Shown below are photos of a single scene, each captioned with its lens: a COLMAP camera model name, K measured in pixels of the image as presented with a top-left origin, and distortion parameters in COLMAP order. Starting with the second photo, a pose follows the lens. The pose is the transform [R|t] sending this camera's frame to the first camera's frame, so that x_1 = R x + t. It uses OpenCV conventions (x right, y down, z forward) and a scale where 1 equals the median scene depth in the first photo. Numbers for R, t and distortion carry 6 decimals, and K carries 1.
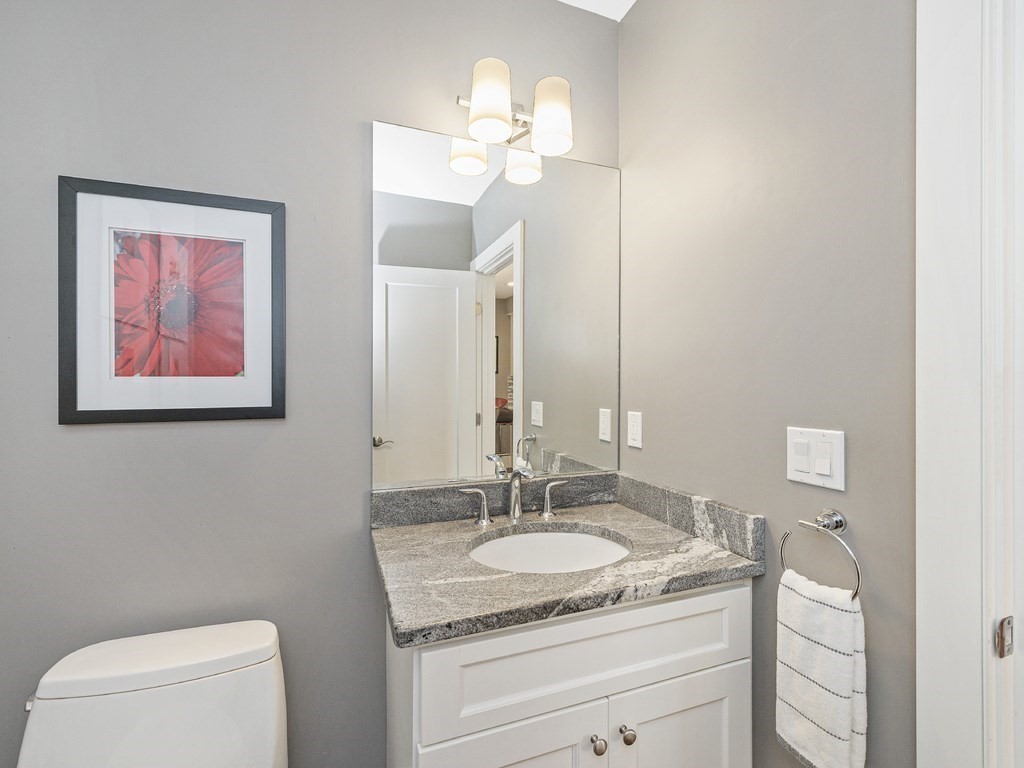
lens RADIAL K [[448.8, 0, 505.5], [0, 448.8, 381.4], [0, 0, 1]] dist [0.004062, -0.002216]
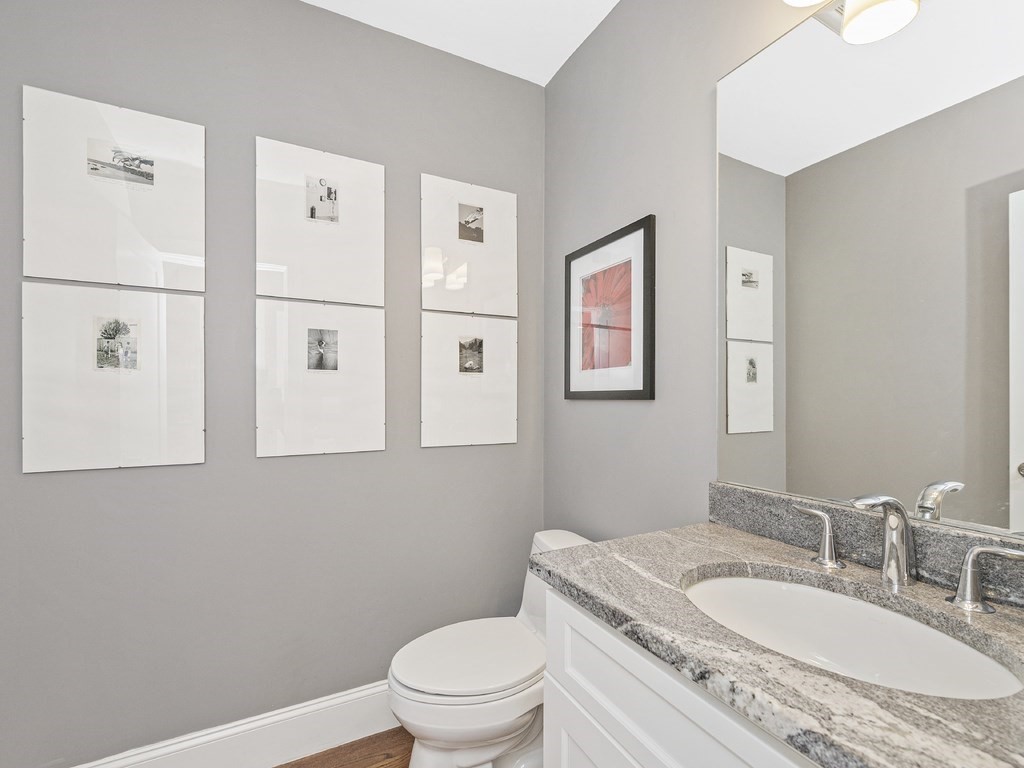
lens RADIAL K [[448.8, 0, 505.6], [0, 448.8, 392.8], [0, 0, 1]] dist [0.004062, -0.002216]
pose [[0.138242, -0.003228, -0.990393, 0.724745], [-0.001134, 0.999994, -0.003418, 0.081534], [0.990398, 0.001596, 0.138237, 0.565931]]
